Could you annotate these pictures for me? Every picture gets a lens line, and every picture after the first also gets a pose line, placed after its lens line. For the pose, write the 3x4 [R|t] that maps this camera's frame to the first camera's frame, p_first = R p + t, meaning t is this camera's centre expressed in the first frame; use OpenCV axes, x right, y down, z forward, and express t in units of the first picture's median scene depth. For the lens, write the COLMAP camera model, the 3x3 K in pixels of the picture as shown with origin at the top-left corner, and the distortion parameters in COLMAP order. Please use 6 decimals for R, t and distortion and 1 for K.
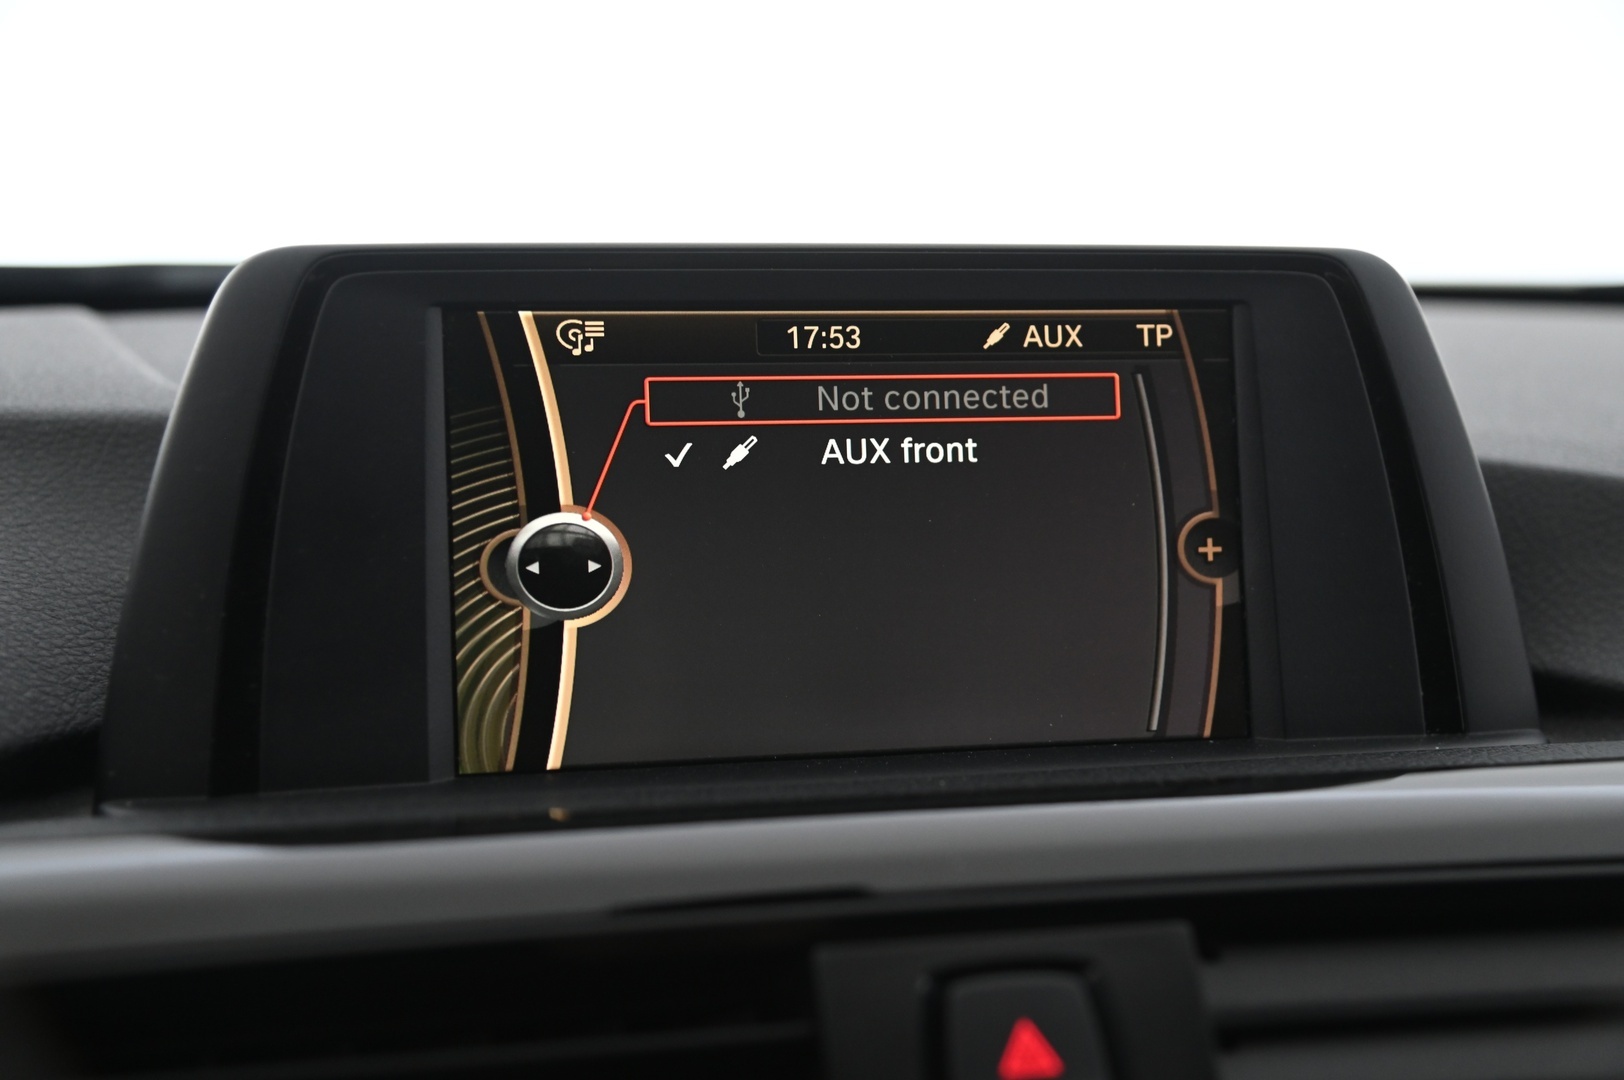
lens RADIAL K [[2024.3, 0, 804.5], [0, 2024.3, 540.6], [0, 0, 1]] dist [0.120964, 0.000000]
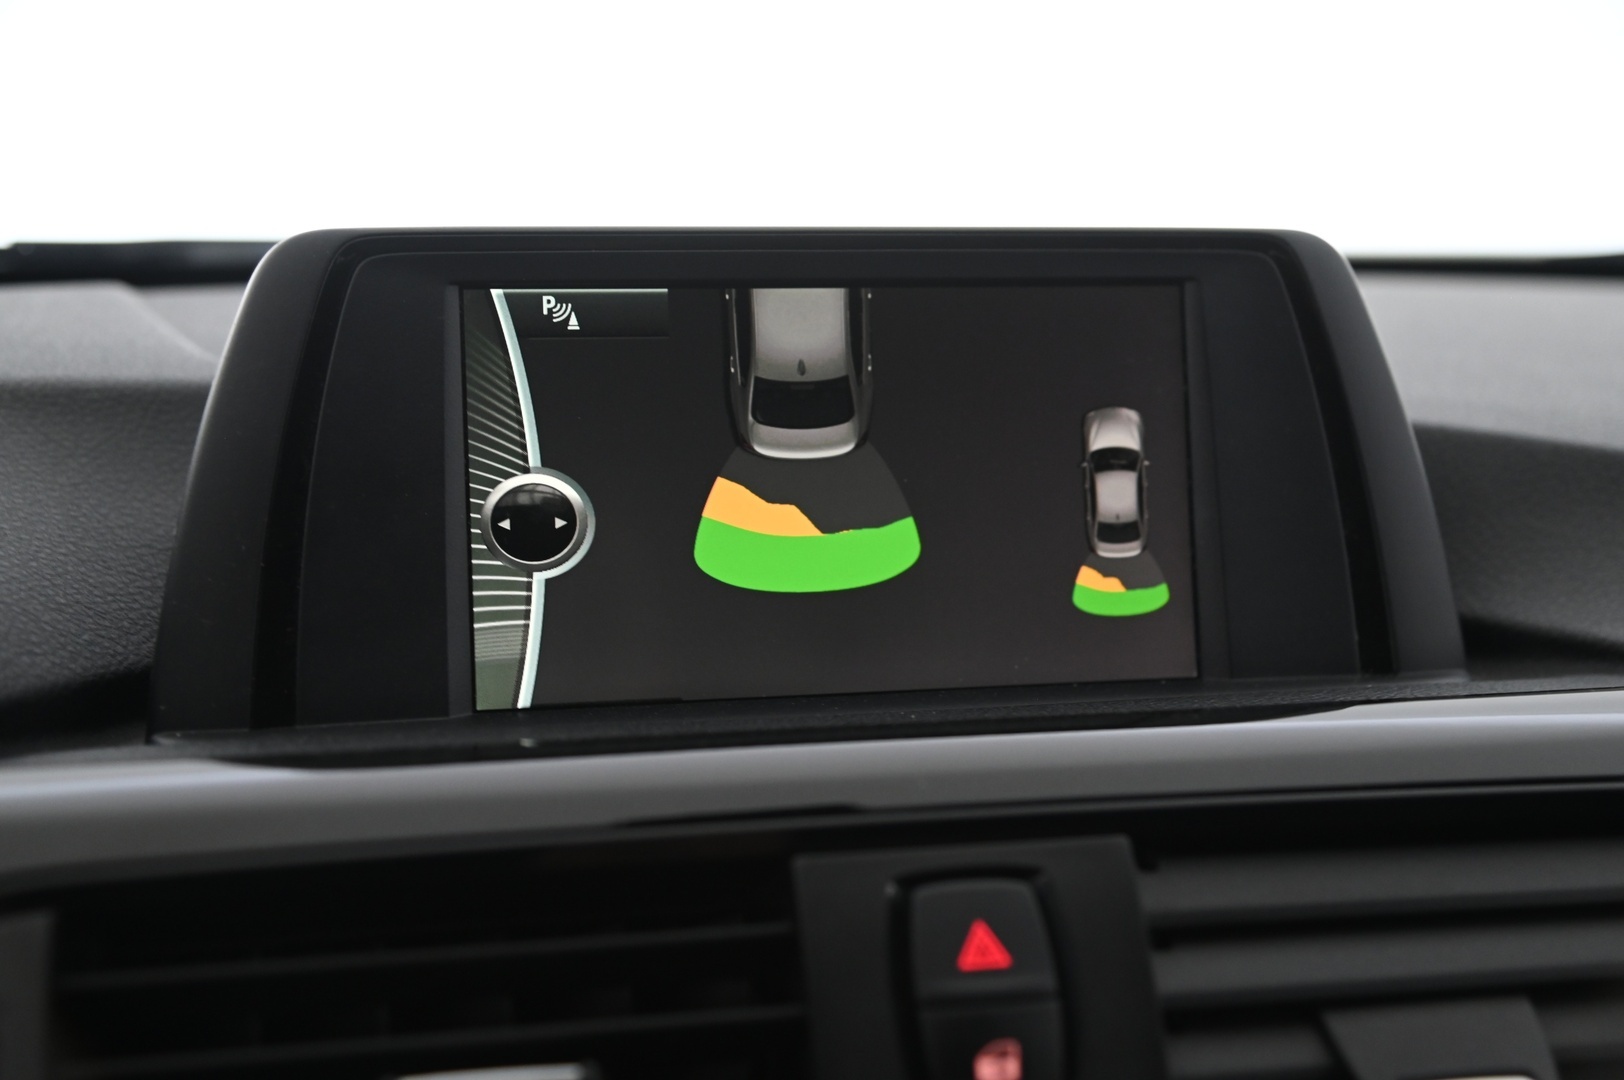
lens RADIAL K [[2024.3, 0, 815.8], [0, 2024.3, 538.7], [0, 0, 1]] dist [0.120964, 0.000000]
pose [[0.999999, -0.001149, -0.000734, 0.014487], [0.001160, 0.999886, 0.015047, 0.005531], [0.000716, -0.015048, 0.999887, -0.095988]]
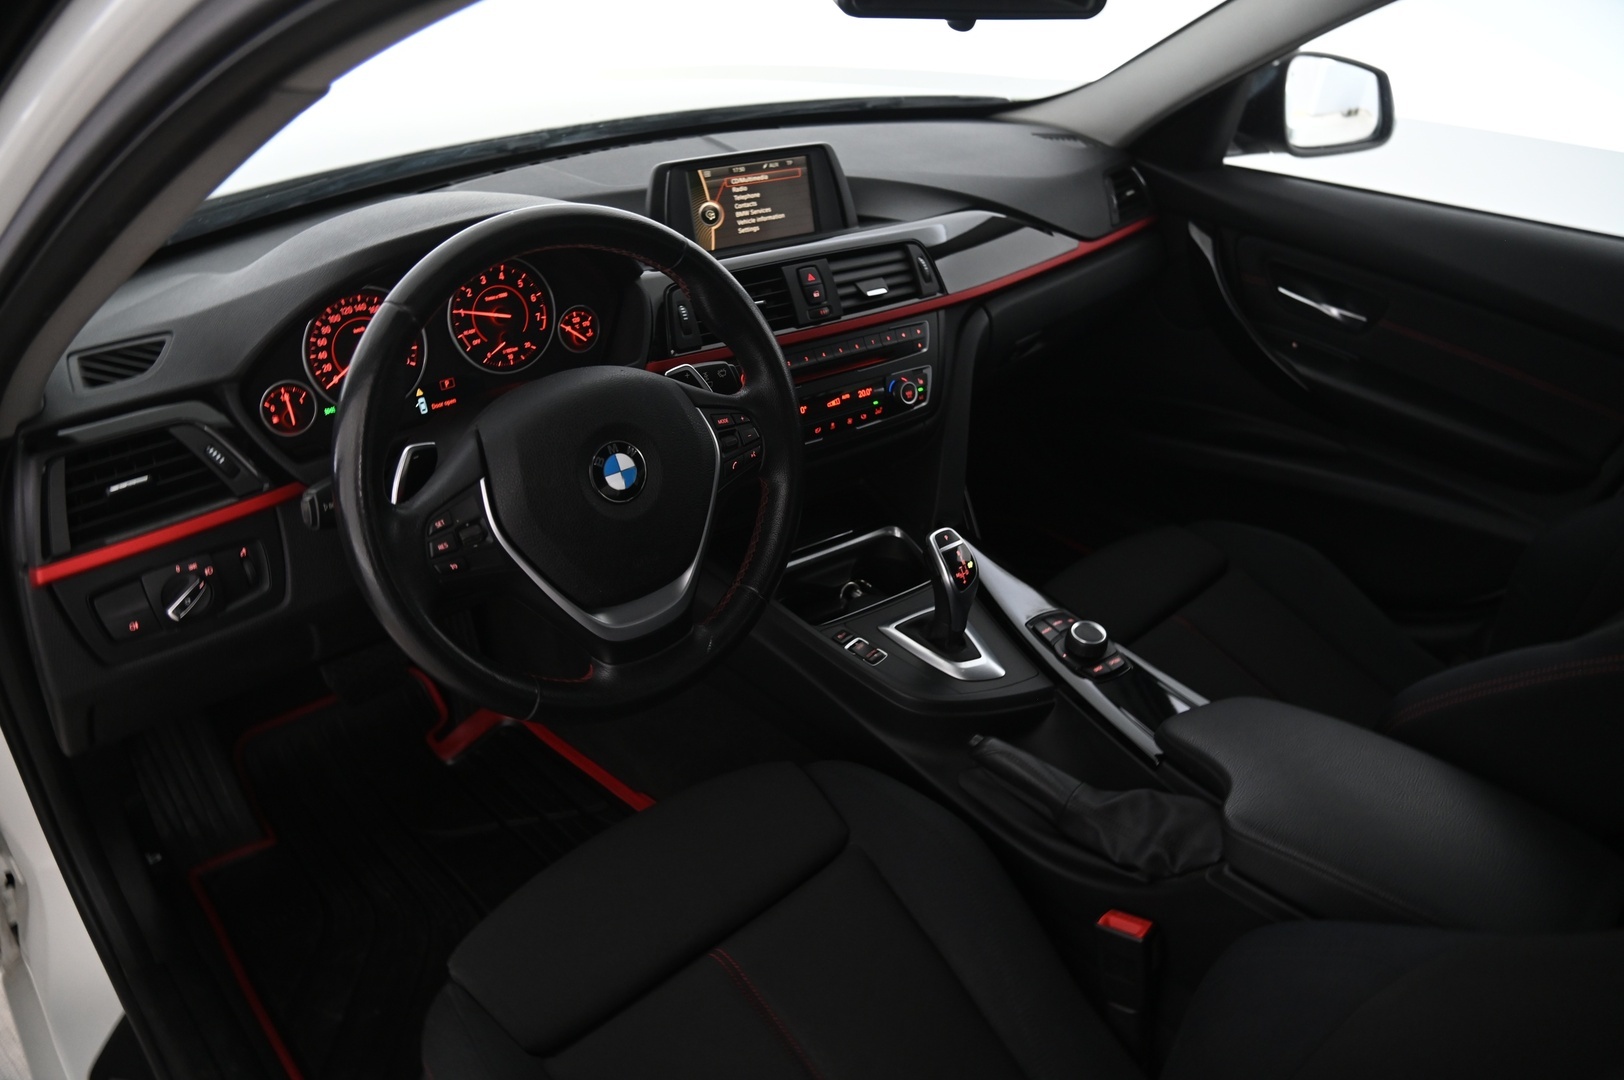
lens RADIAL K [[1114.0, 0, 815.9], [0, 1114.0, 554.7], [0, 0, 1]] dist [-0.115467, 0.055638]
pose [[0.913469, -0.205041, 0.351473, -1.145014], [0.064064, 0.925459, 0.373392, -0.240424], [-0.401835, -0.318565, 0.858514, -2.120616]]
